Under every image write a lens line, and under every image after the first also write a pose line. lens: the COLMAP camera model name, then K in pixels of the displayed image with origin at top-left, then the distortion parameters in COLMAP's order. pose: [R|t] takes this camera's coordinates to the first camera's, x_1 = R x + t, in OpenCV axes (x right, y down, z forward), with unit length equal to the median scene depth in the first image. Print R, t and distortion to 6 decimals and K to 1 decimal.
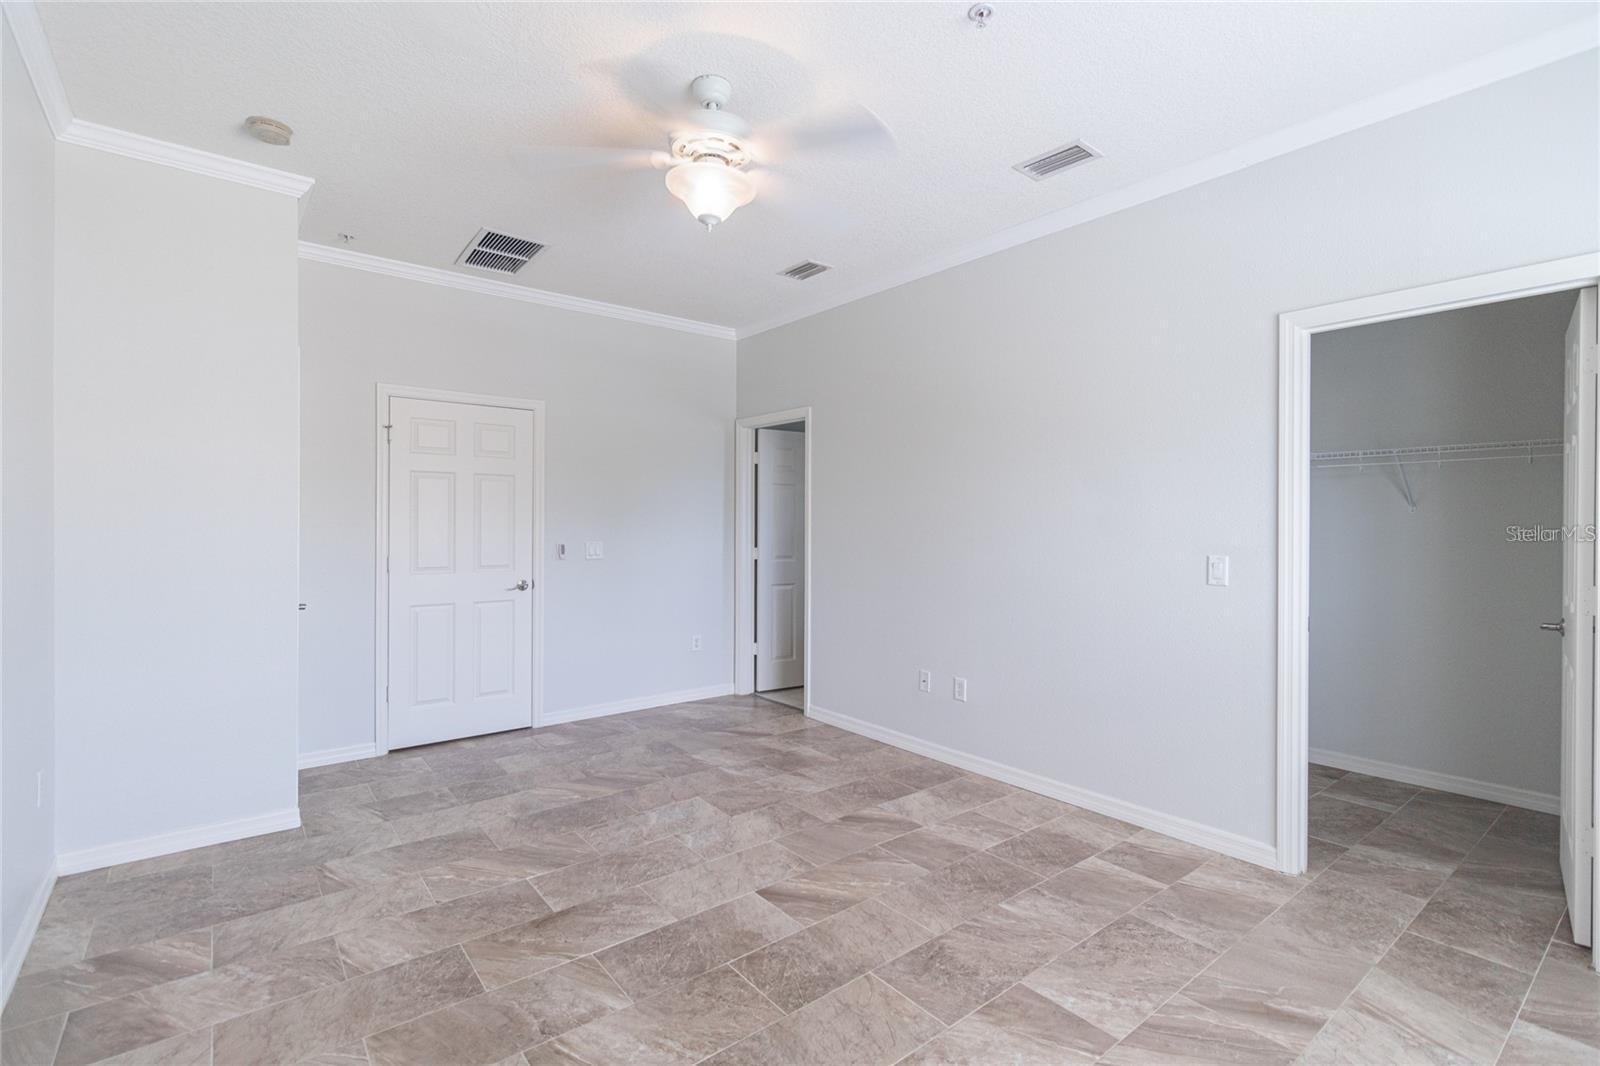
lens RADIAL K [[766.4, 0, 814.0], [0, 766.4, 527.6], [0, 0, 1]] dist [0.008583, -0.000151]
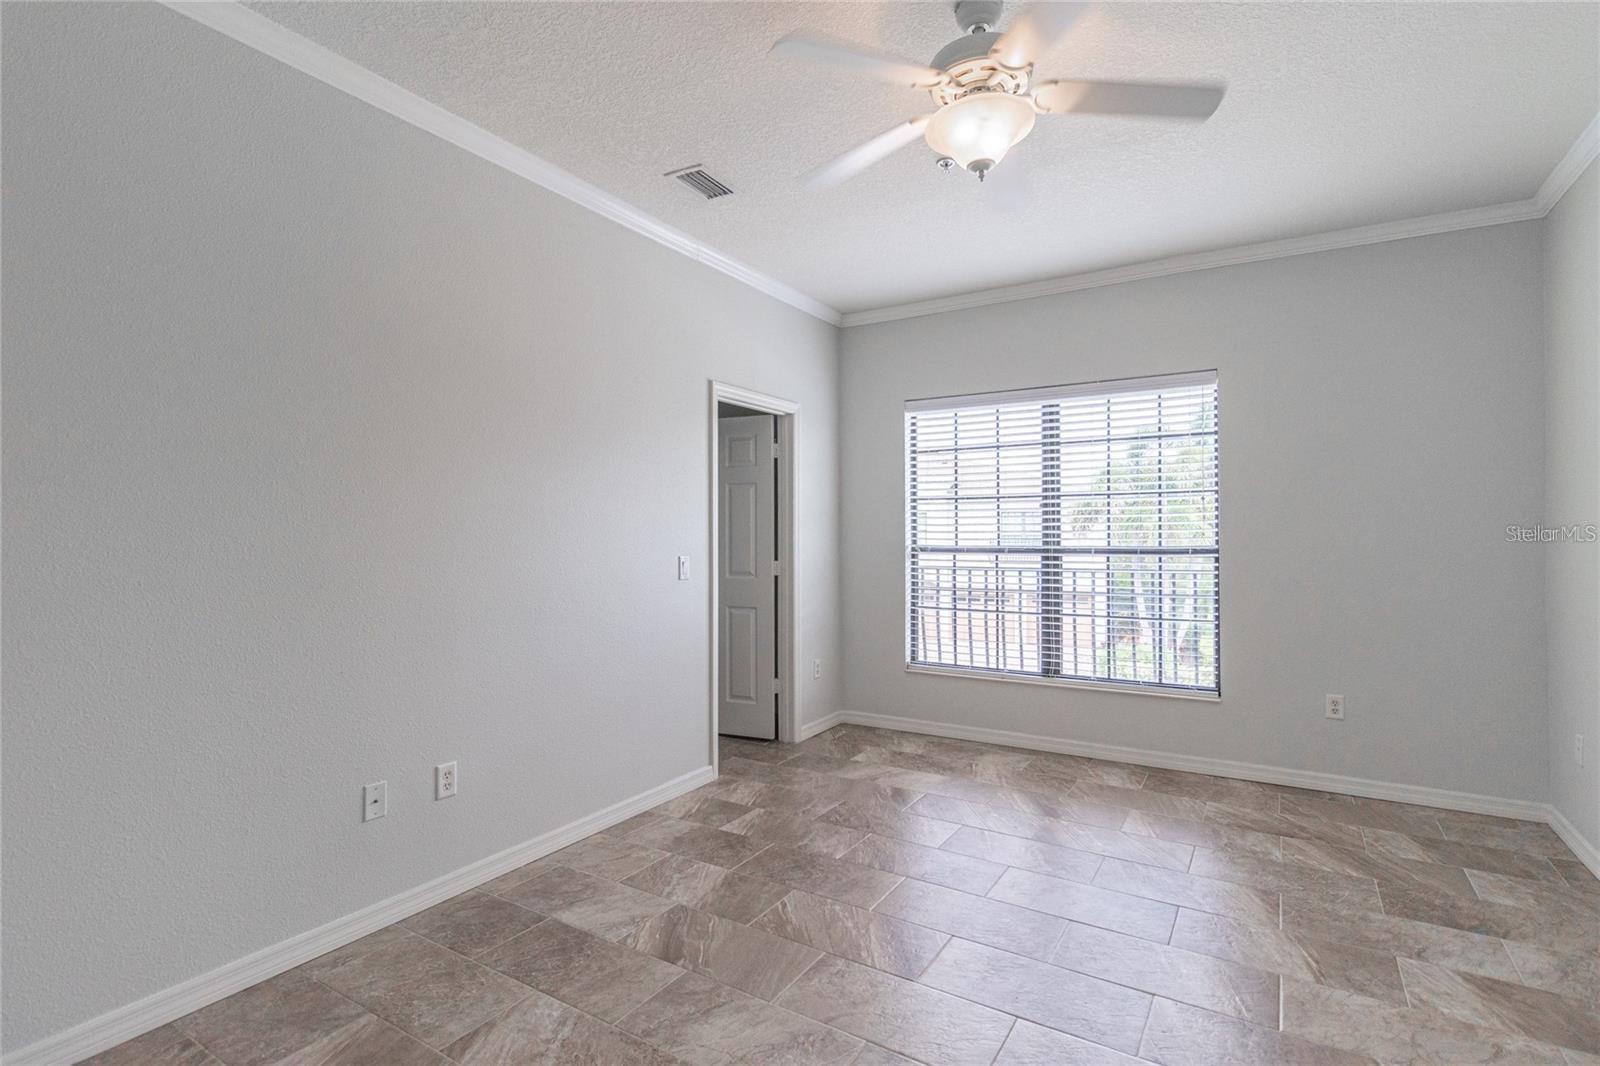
lens RADIAL K [[766.4, 0, 814.0], [0, 766.4, 527.6], [0, 0, 1]] dist [0.008583, -0.000151]
pose [[-0.343653, 0.003128, 0.939091, -0.783155], [0.006954, 0.999976, -0.000786, -0.009187], [-0.939071, 0.006261, -0.343667, 1.331993]]
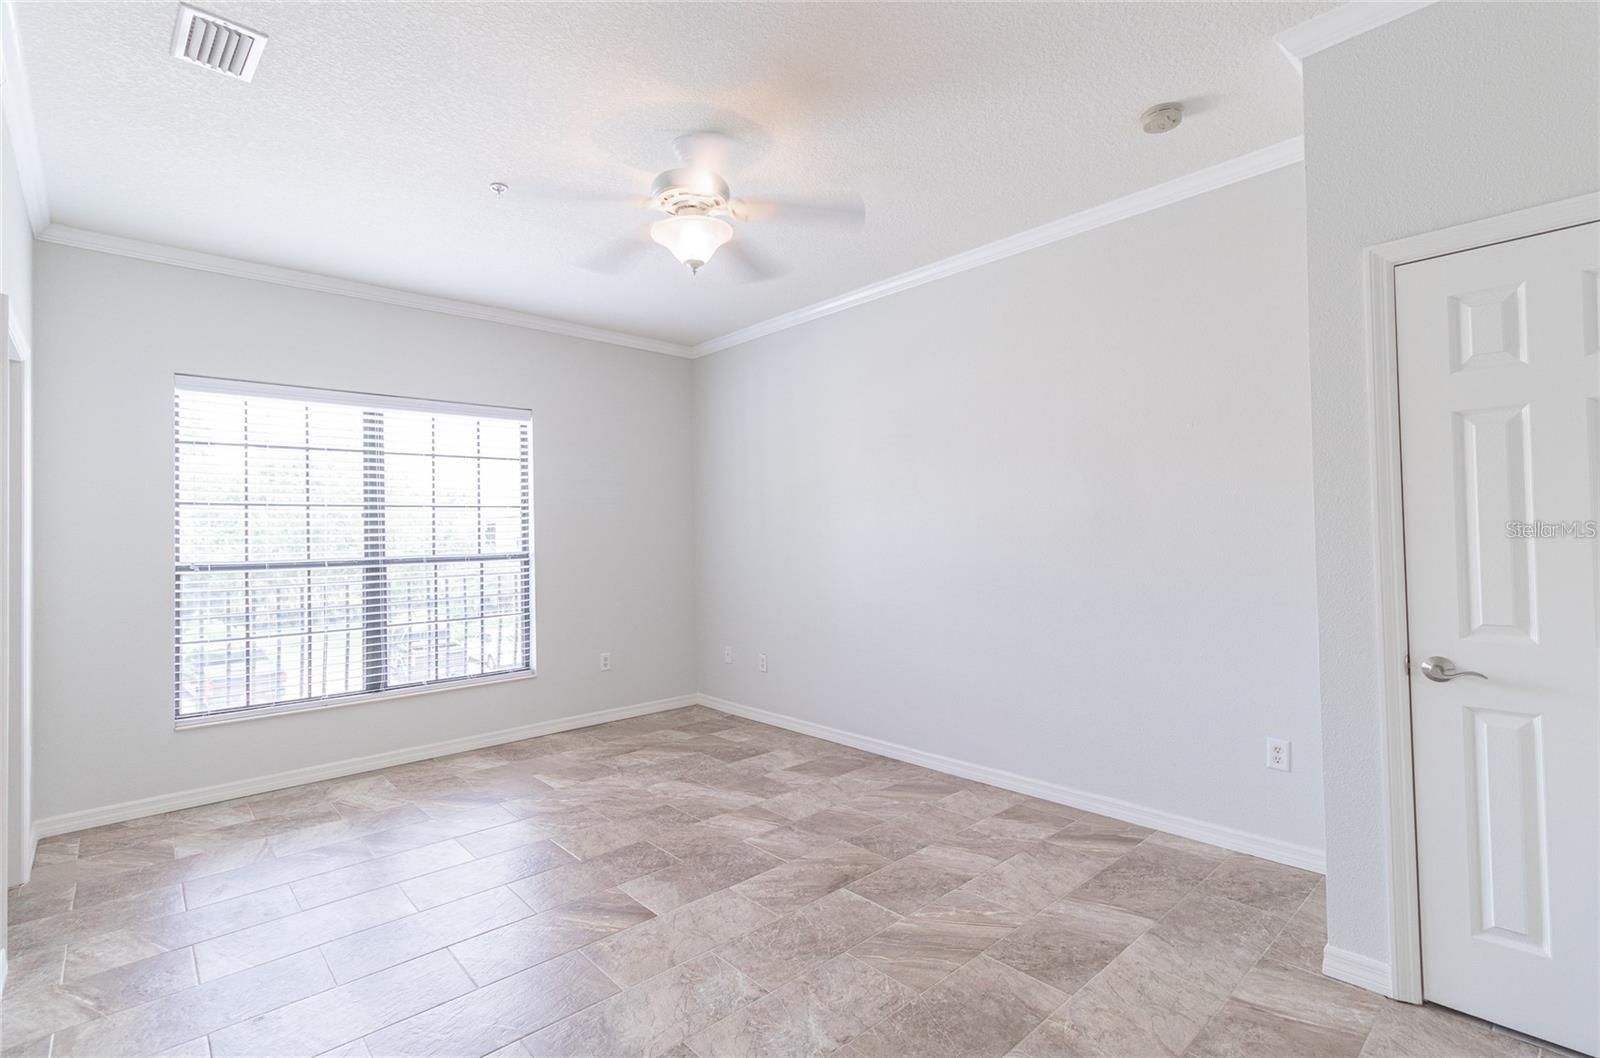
lens RADIAL K [[735.8, 0, 797.0], [0, 735.8, 519.6], [0, 0, 1]] dist [-0.007347, 0.009313]
pose [[-0.998331, 0.013763, -0.056083, -0.200964], [0.014628, 0.999780, -0.015048, -0.009835], [0.055864, -0.015843, -0.998313, 1.879656]]
